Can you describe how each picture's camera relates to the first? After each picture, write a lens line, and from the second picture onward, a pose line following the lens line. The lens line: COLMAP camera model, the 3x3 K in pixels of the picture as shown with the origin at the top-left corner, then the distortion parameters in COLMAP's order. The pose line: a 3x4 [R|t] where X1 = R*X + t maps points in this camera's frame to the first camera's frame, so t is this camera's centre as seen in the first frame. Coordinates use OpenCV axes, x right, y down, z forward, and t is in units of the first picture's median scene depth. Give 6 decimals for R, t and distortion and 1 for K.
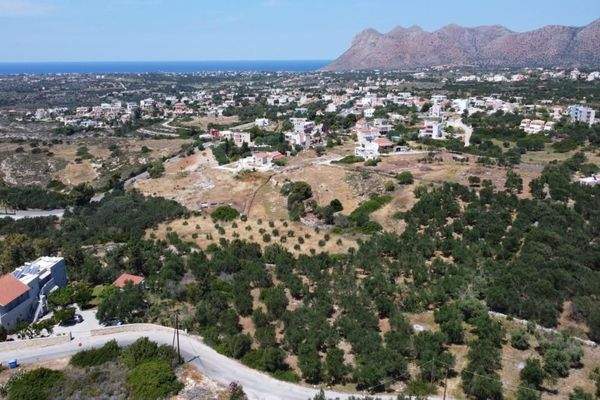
lens RADIAL K [[458.1, 0, 303.7], [0, 458.1, 152.6], [0, 0, 1]] dist [0.002598, -0.001913]
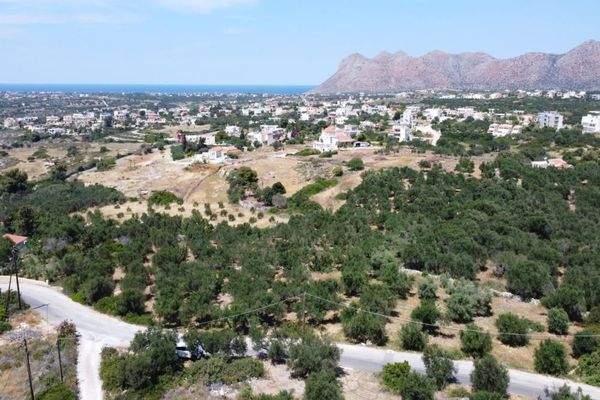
lens RADIAL K [[454.3, 0, 303.4], [0, 454.3, 170.3], [0, 0, 1]] dist [0.004354, -0.006582]
pose [[0.999653, 0.008629, 0.024877, 0.062621], [-0.008267, 0.999859, -0.014637, 0.057534], [-0.025000, 0.014426, 0.999583, 0.038900]]
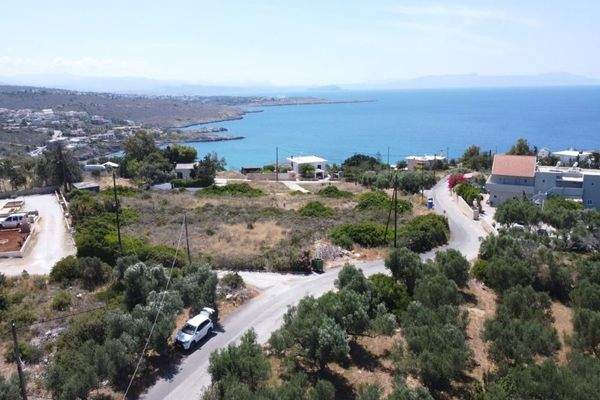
lens RADIAL K [[454.3, 0, 303.4], [0, 454.3, 170.3], [0, 0, 1]] dist [0.004354, -0.006582]
pose [[-0.327524, 0.182114, -0.927126, 0.121668], [-0.171809, 0.953410, 0.247972, 0.048955], [0.929091, 0.240505, -0.280976, 0.283659]]
